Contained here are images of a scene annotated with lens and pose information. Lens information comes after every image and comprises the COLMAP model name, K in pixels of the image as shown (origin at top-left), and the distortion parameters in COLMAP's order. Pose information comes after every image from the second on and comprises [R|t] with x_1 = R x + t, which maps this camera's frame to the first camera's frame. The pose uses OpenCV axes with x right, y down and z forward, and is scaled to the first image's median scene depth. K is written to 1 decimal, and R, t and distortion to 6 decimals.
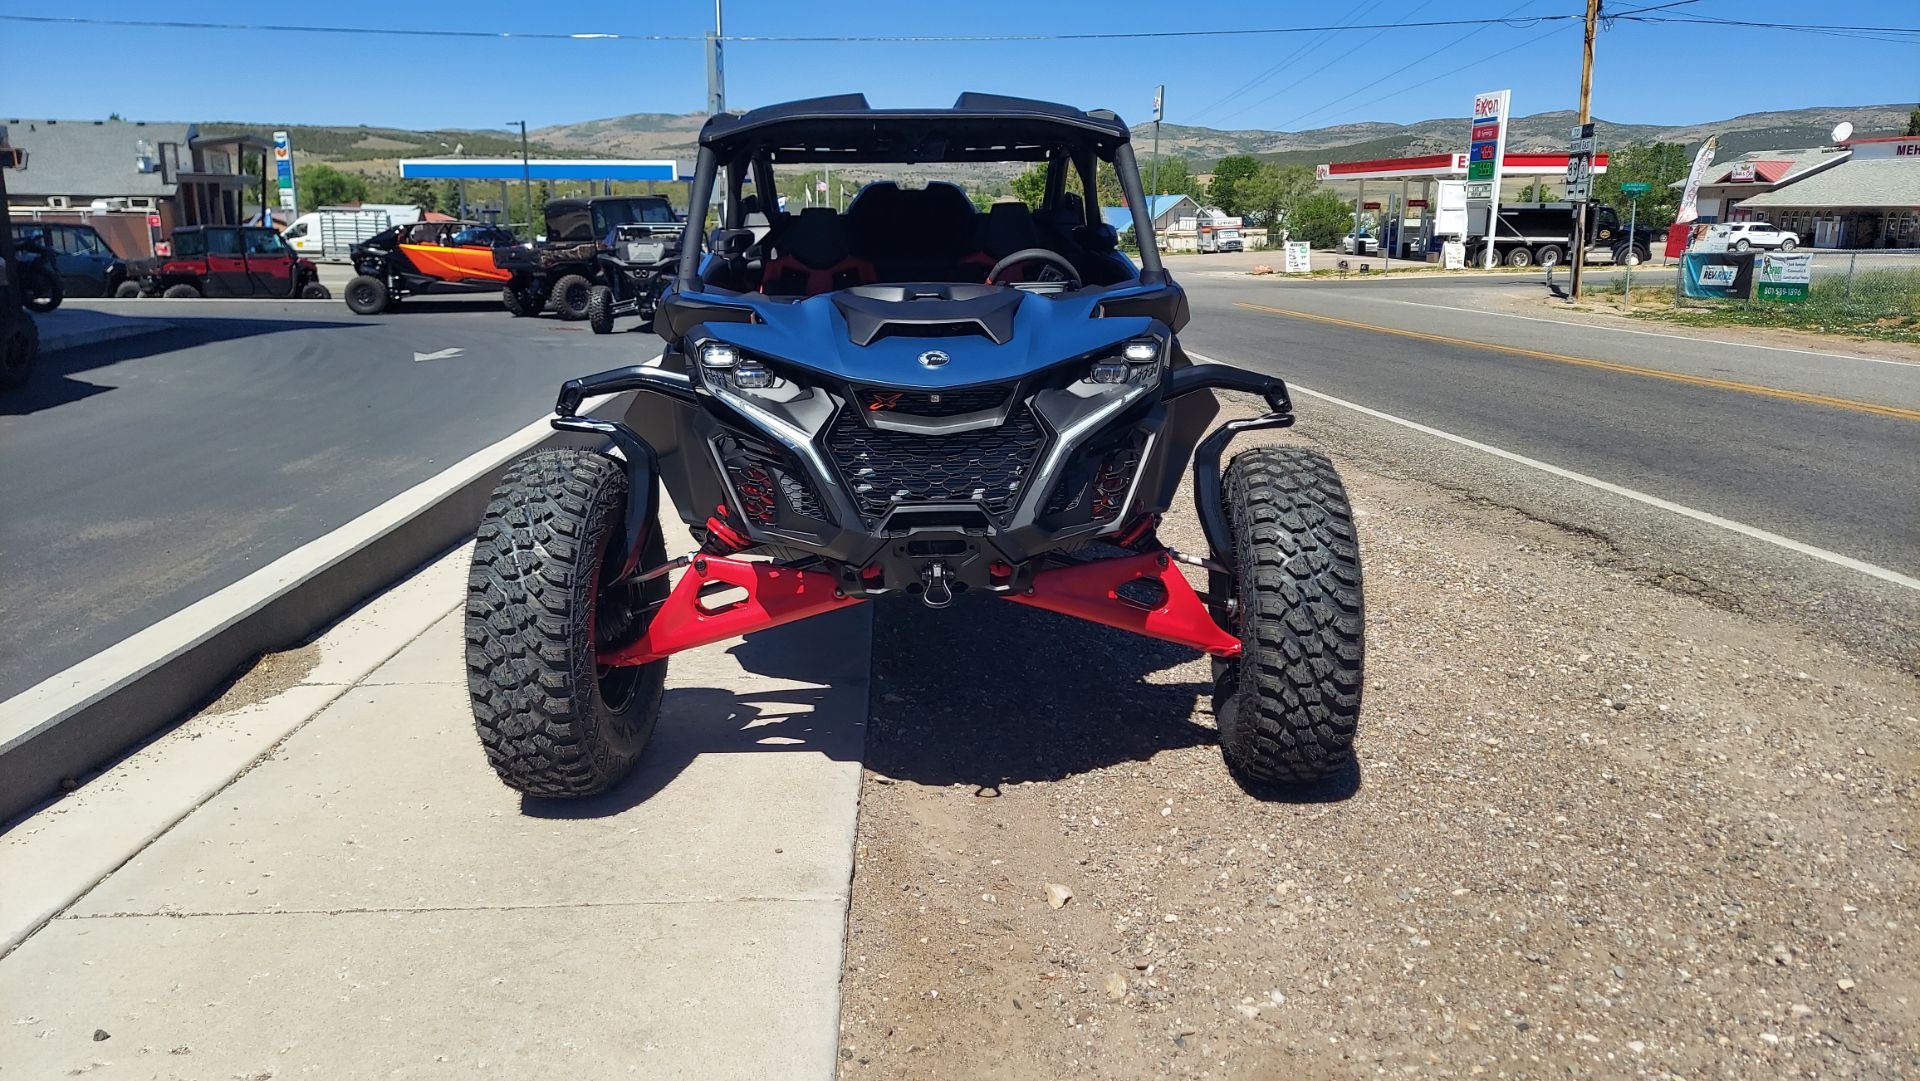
lens RADIAL K [[1397.6, 0, 949.3], [0, 1397.6, 548.3], [0, 0, 1]] dist [0.078018, -0.085414]
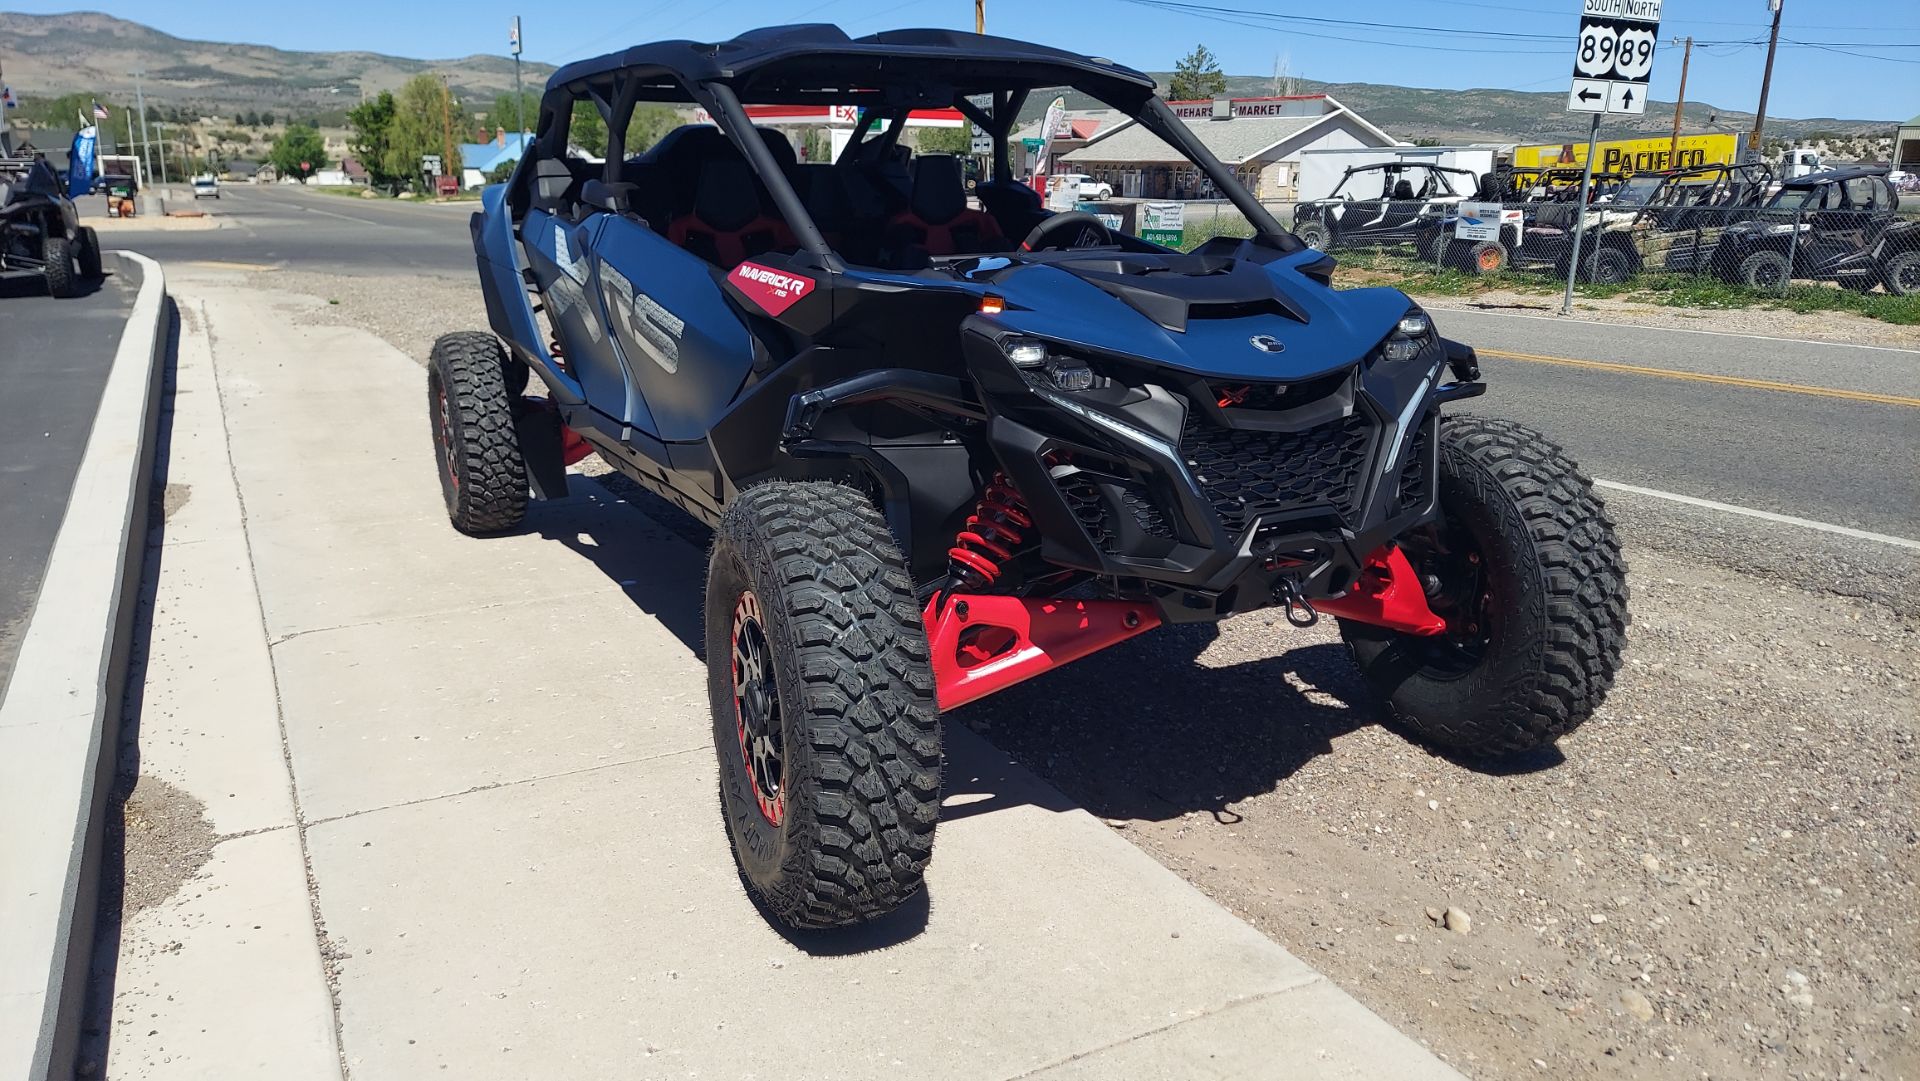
lens RADIAL K [[1397.6, 0, 955.4], [0, 1397.6, 554.4], [0, 0, 1]] dist [0.078018, -0.085414]
pose [[0.900360, -0.106209, 0.421986, -0.083743], [0.088605, 0.994186, 0.061176, -0.011169], [-0.426030, -0.017691, 0.904536, 0.042666]]
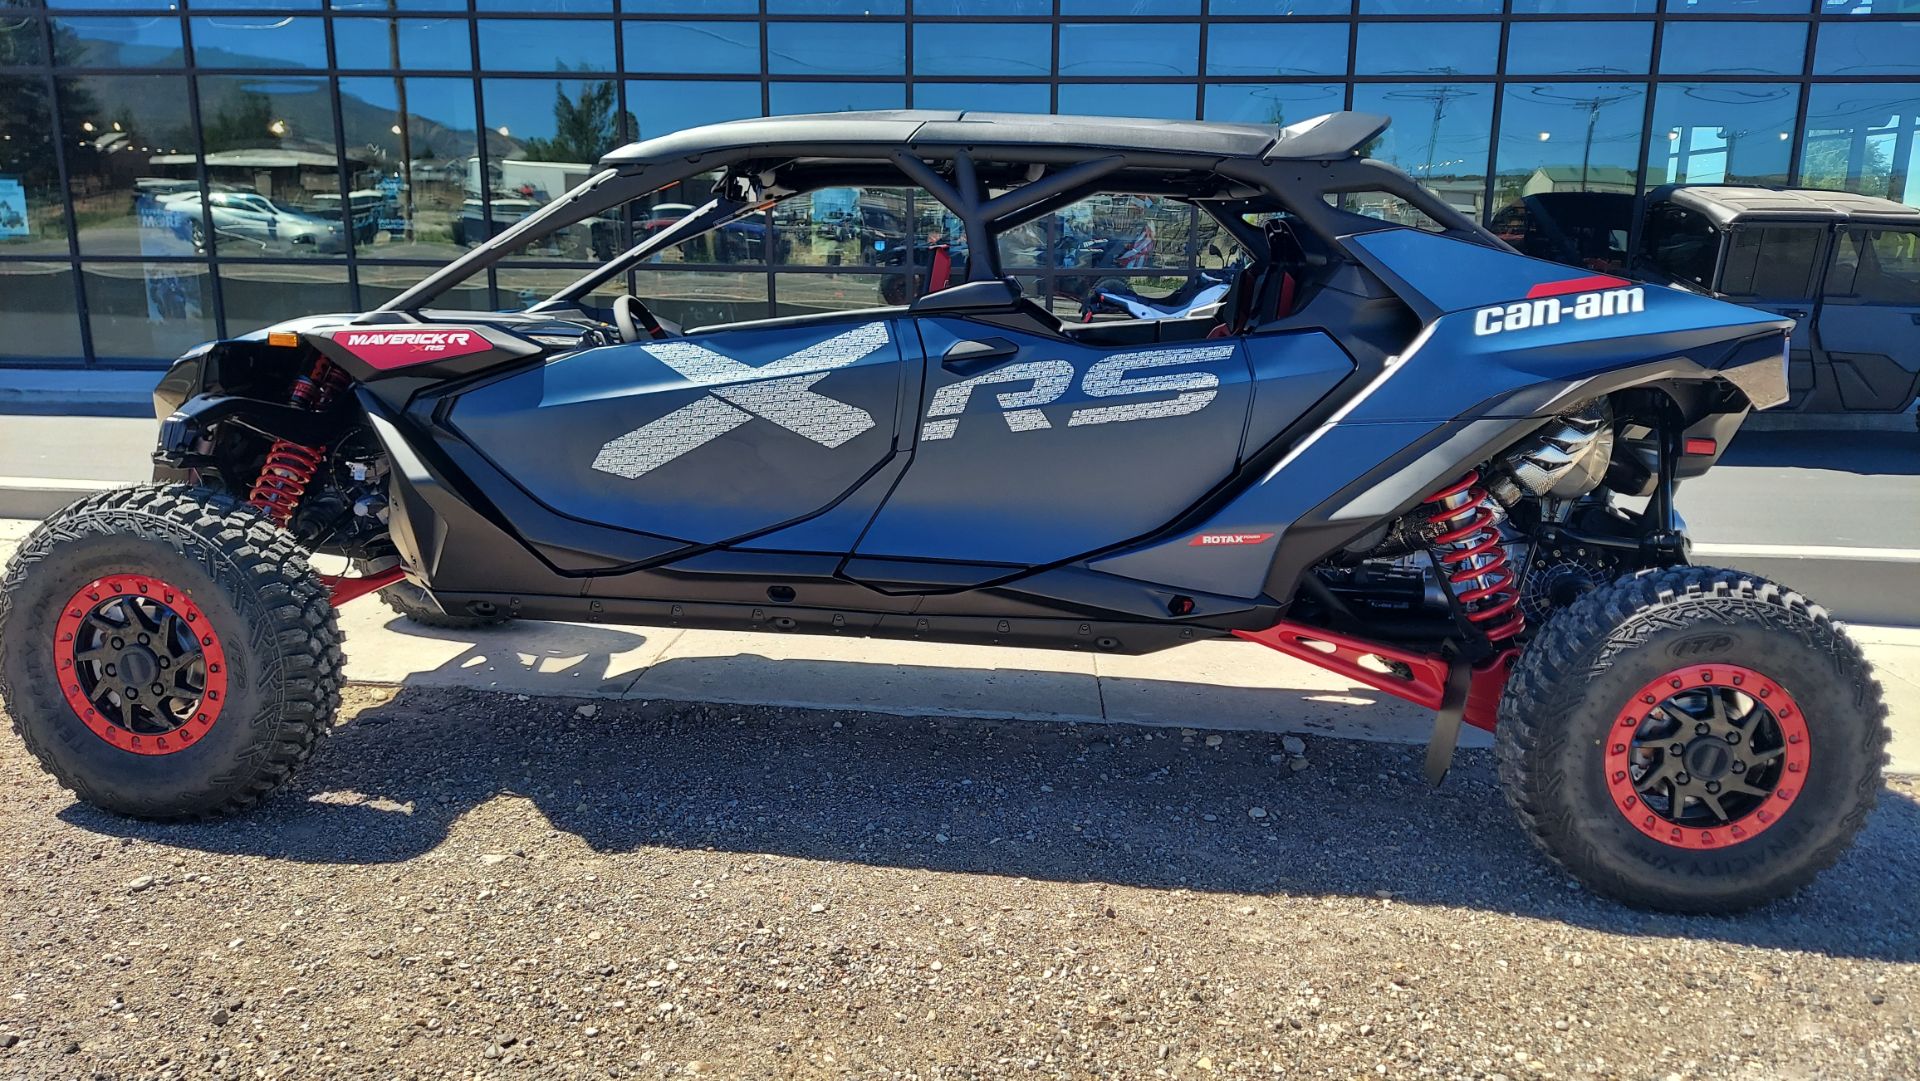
lens RADIAL K [[1397.6, 0, 954.7], [0, 1397.6, 542.7], [0, 0, 1]] dist [0.078018, -0.085414]
pose [[-0.091929, 0.204531, -0.974534, 0.190032], [-0.245729, 0.943751, 0.221251, -0.063324], [0.964969, 0.259811, -0.036499, 0.257506]]
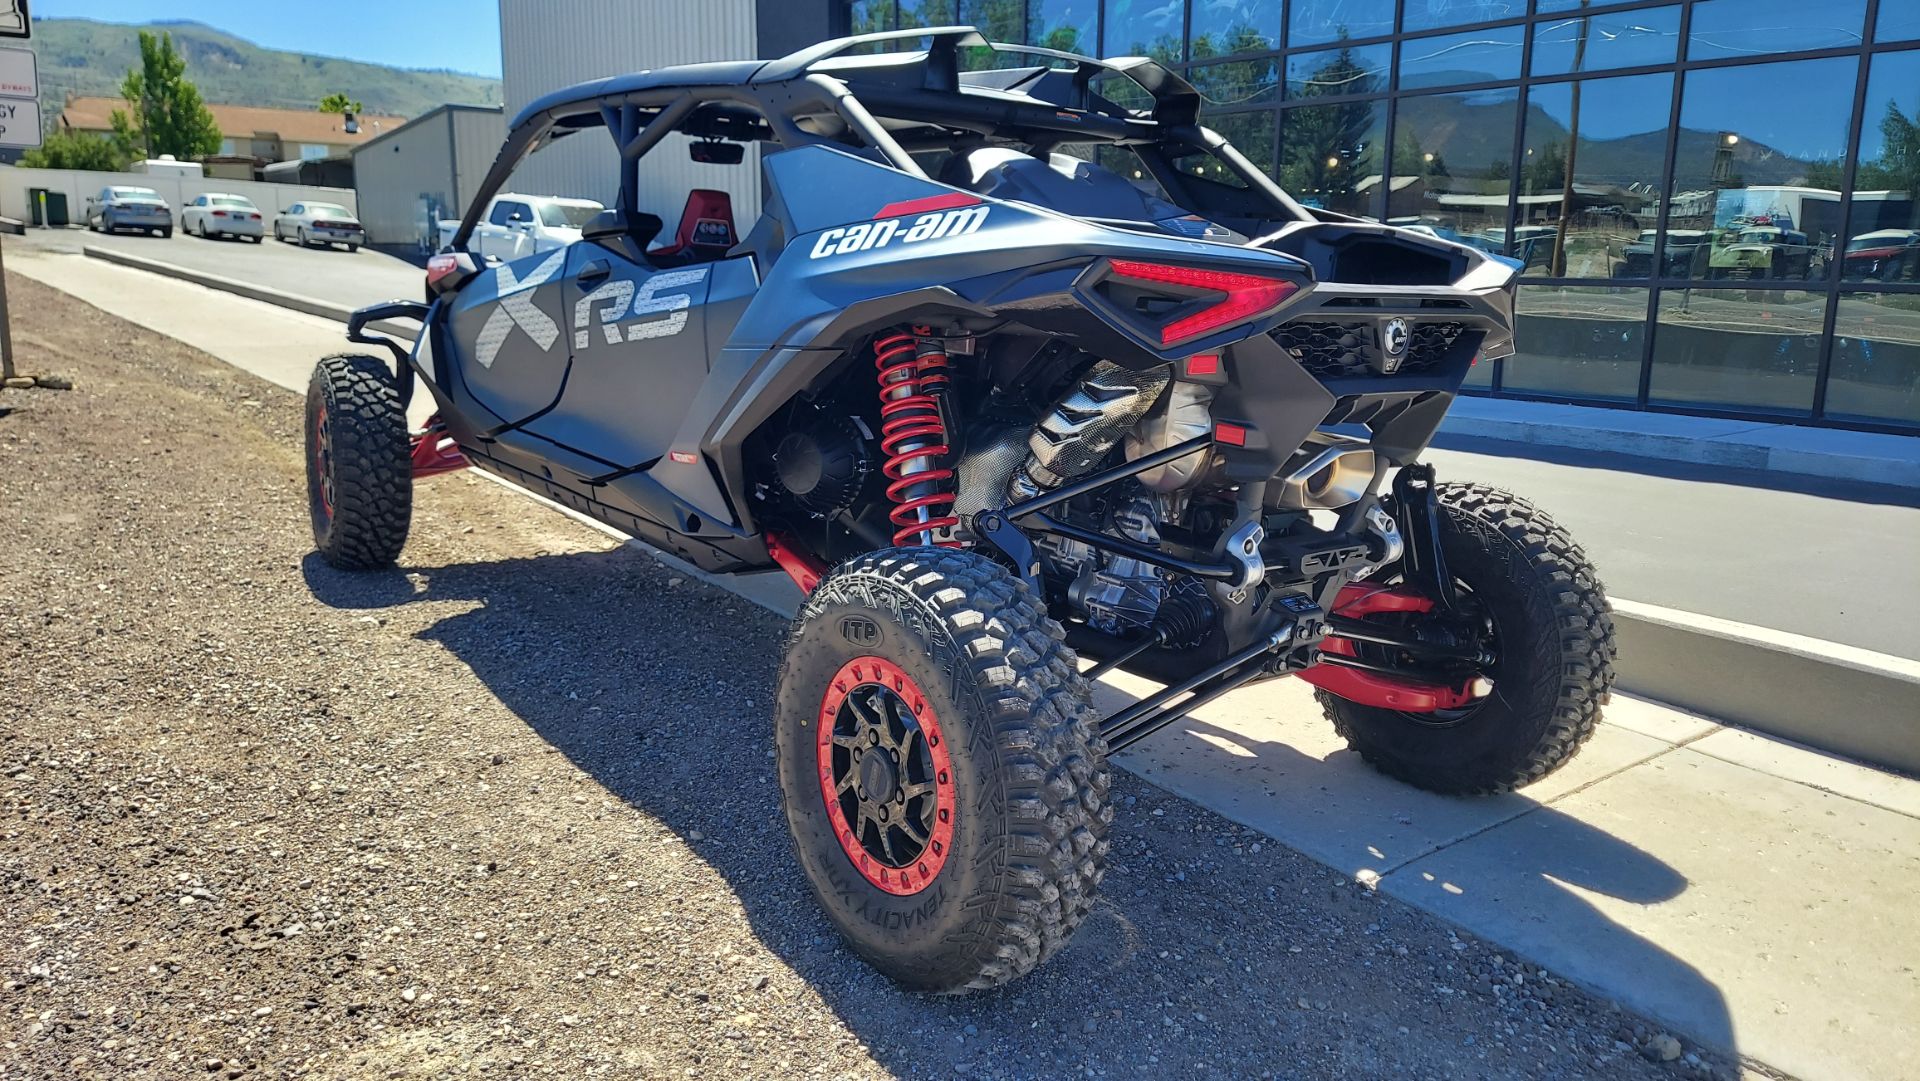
lens RADIAL K [[1397.6, 0, 953.7], [0, 1397.6, 533.5], [0, 0, 1]] dist [0.078018, -0.085414]
pose [[-0.808928, 0.092511, -0.580584, 0.102475], [-0.161907, 0.914300, 0.371270, -0.093696], [0.565175, 0.394331, -0.724625, 0.420820]]
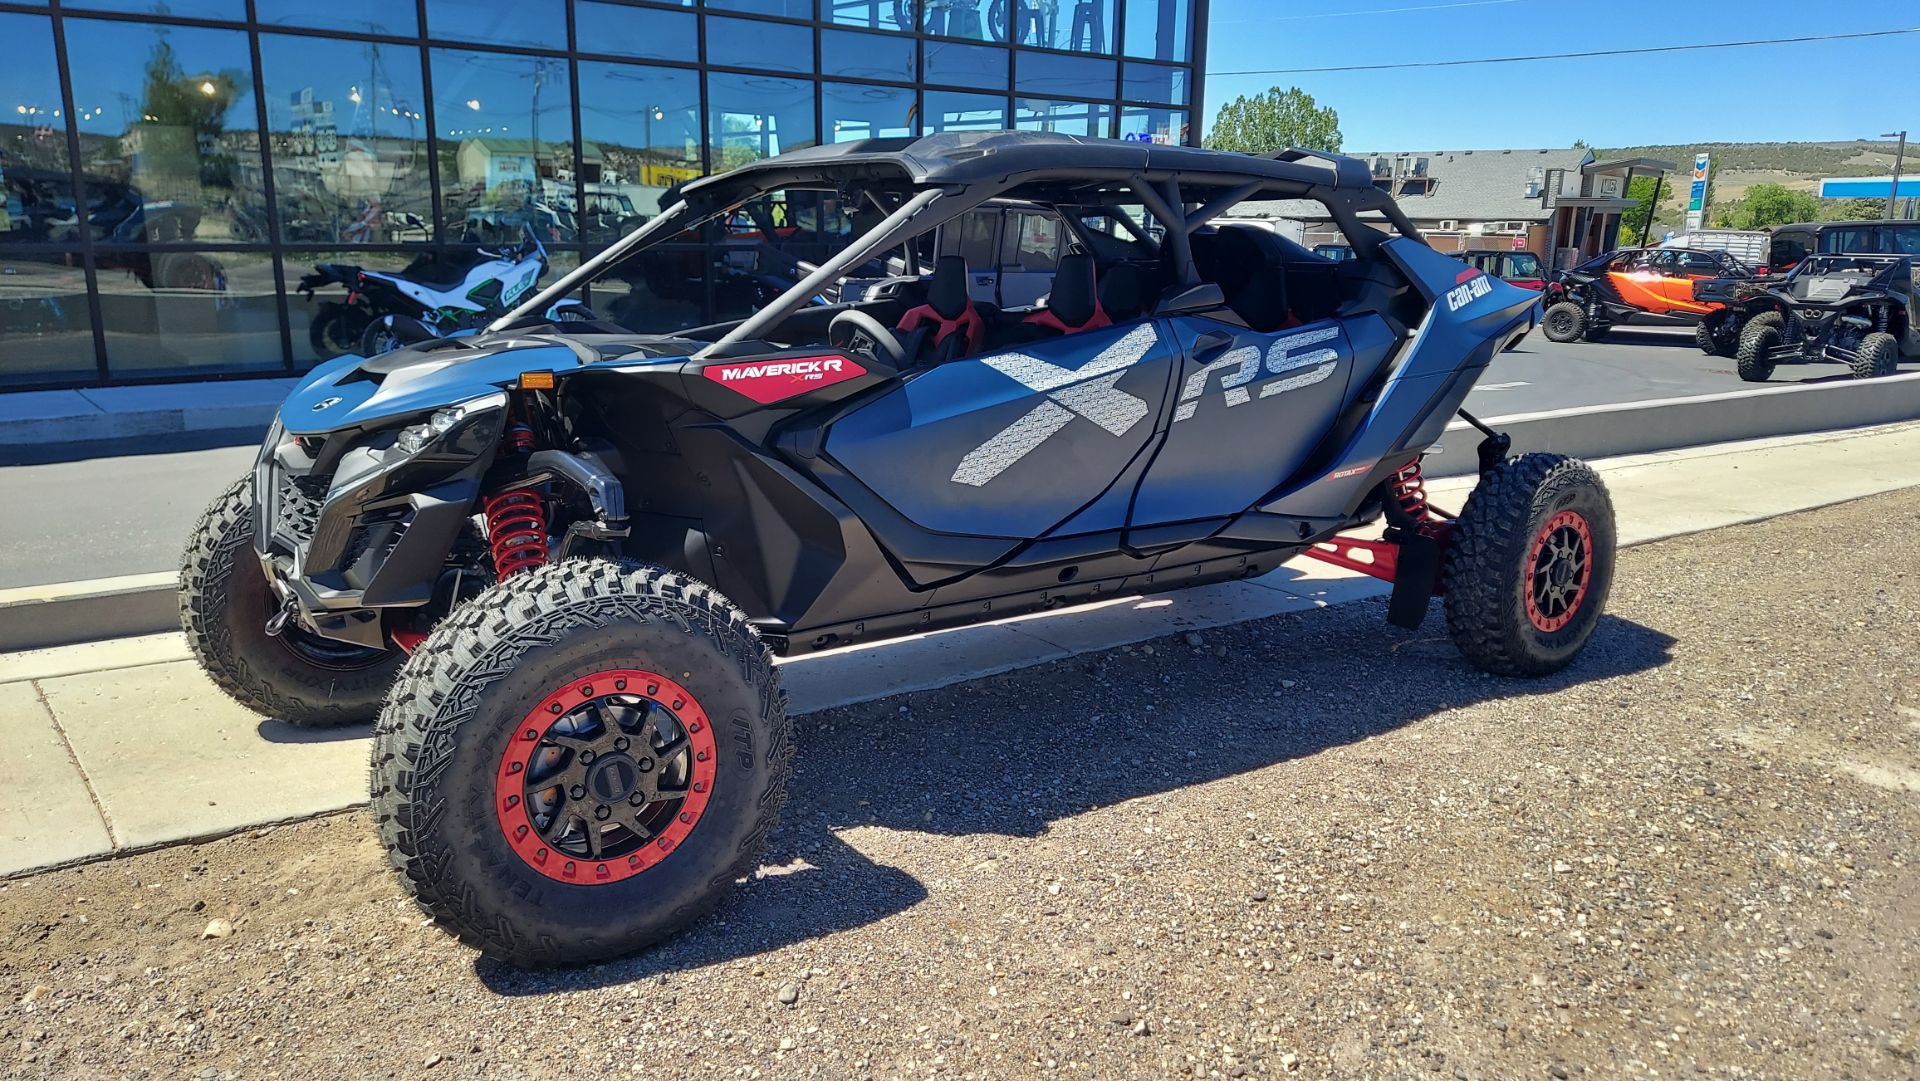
lens RADIAL K [[1397.6, 0, 960.5], [0, 1397.6, 545.1], [0, 0, 1]] dist [0.078018, -0.085414]
pose [[0.591097, 0.185704, -0.784932, 0.165895], [-0.198074, 0.976757, 0.081927, -0.031433], [0.781902, 0.107048, 0.614141, 0.107812]]
